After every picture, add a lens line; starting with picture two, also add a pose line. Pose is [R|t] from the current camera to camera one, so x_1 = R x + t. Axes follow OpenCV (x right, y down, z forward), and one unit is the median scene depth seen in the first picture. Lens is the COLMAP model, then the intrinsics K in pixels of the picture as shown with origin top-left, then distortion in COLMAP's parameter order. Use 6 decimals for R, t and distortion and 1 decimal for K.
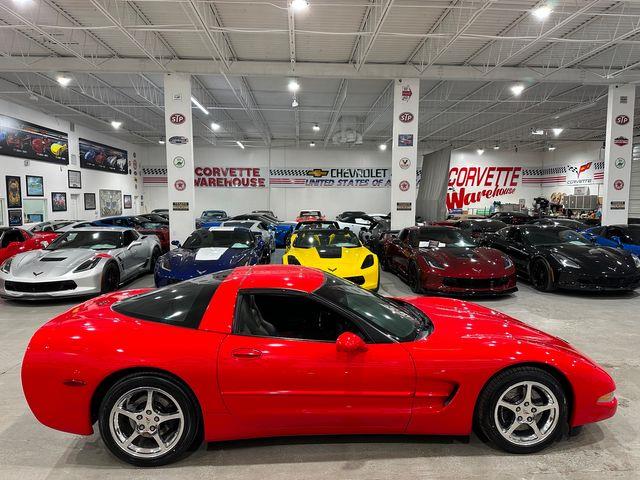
lens RADIAL K [[462.9, 0, 320.0], [0, 462.9, 240.0], [0, 0, 1]] dist [0.027423, -0.023105]
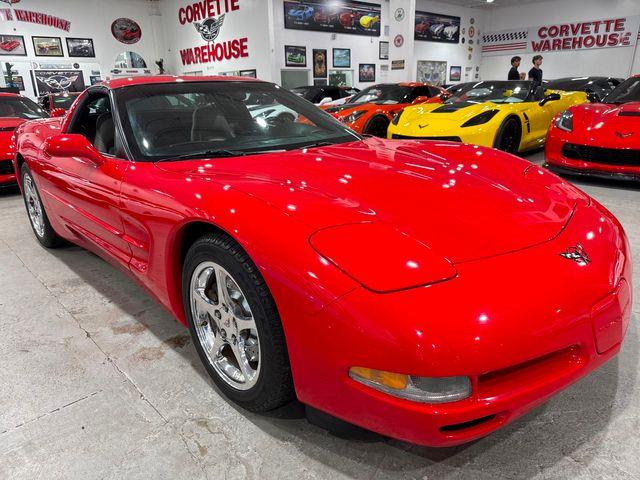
lens RADIAL K [[459.8, 0, 318.0], [0, 459.8, 241.2], [0, 0, 1]] dist [0.021125, -0.025863]
pose [[0.641358, 0.217104, -0.735884, 0.188500], [-0.037838, 0.966913, 0.252286, 0.024243], [0.766308, -0.133961, 0.628352, 0.118187]]
